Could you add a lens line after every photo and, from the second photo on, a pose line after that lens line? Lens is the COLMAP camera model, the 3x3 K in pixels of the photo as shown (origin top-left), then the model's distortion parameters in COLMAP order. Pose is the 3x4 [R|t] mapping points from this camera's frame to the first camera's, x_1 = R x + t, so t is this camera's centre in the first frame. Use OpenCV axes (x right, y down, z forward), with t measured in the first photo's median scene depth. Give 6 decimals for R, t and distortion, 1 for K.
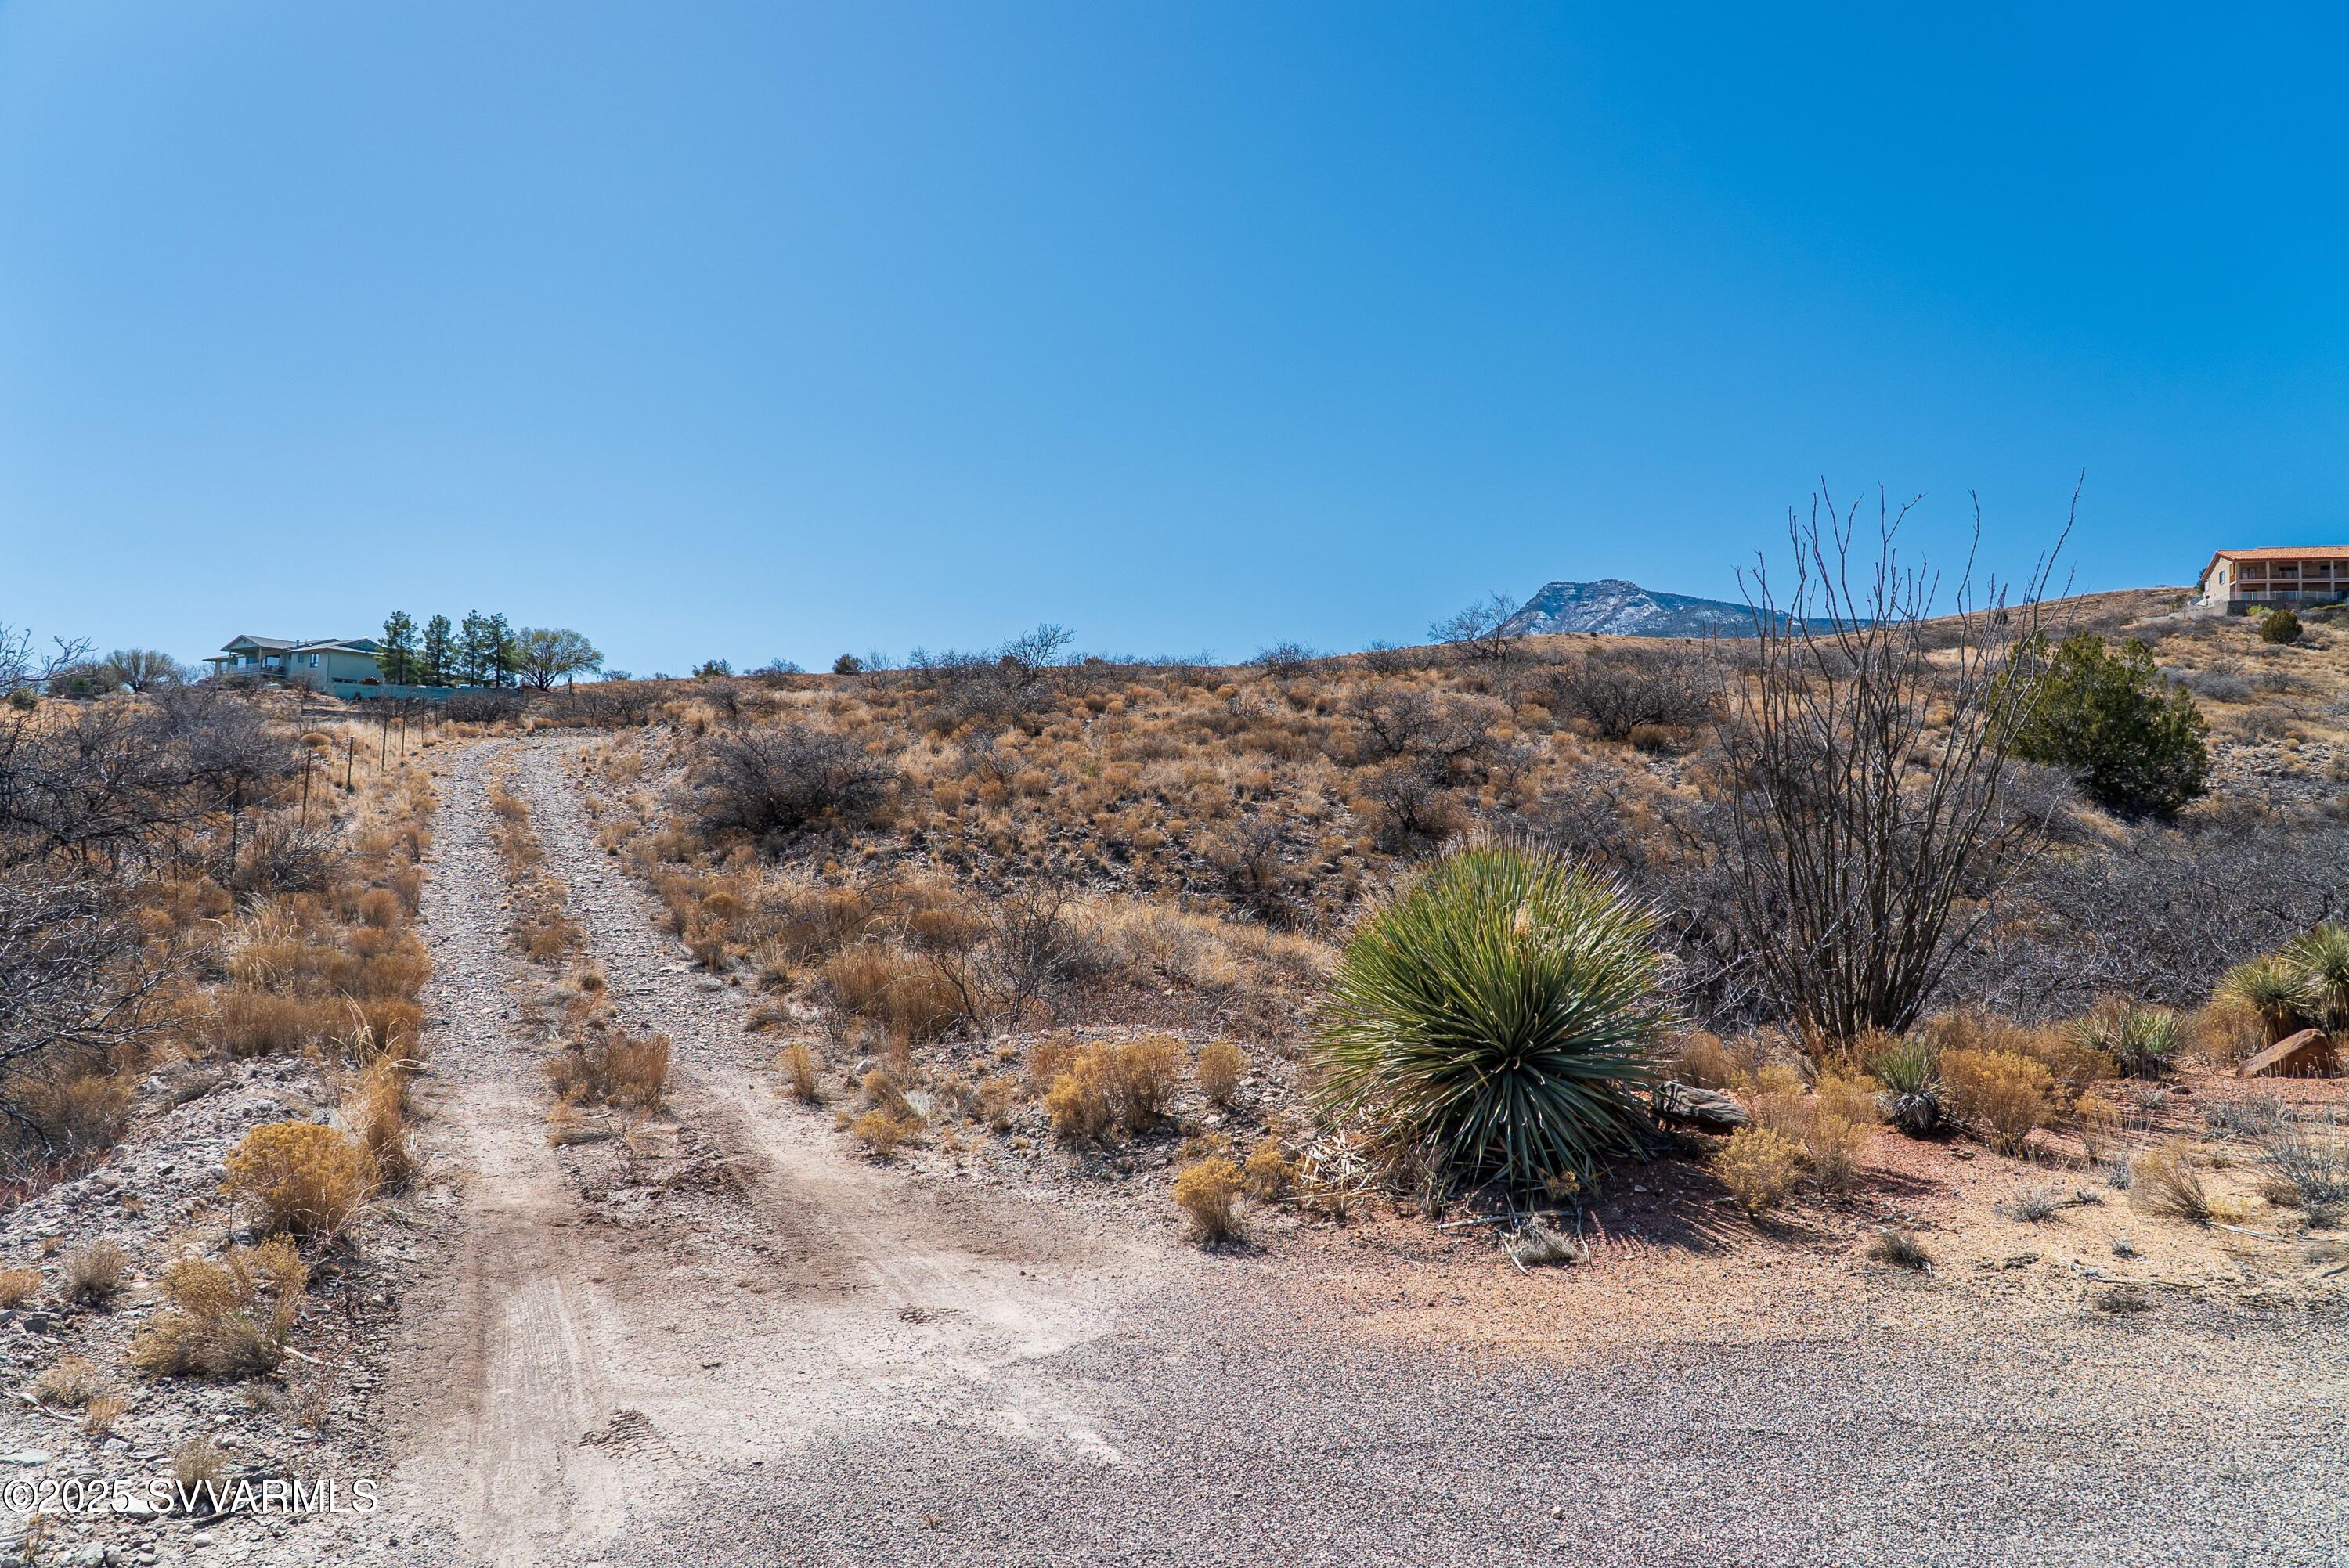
lens RADIAL K [[1662.9, 0, 1177.9], [0, 1662.9, 783.5], [0, 0, 1]] dist [-0.034091, -0.003266]
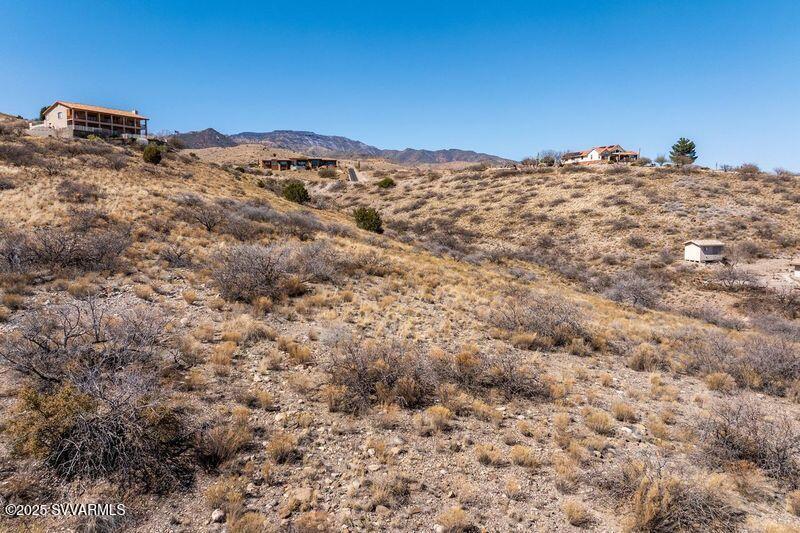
lens RADIAL K [[566.4, 0, 404.6], [0, 566.4, 271.3], [0, 0, 1]] dist [-0.034091, -0.003266]
pose [[0.207445, -0.108503, 0.972211, 0.037818], [-0.034833, 0.992380, 0.118187, -0.030617], [-0.977626, -0.058382, 0.202085, 0.436457]]
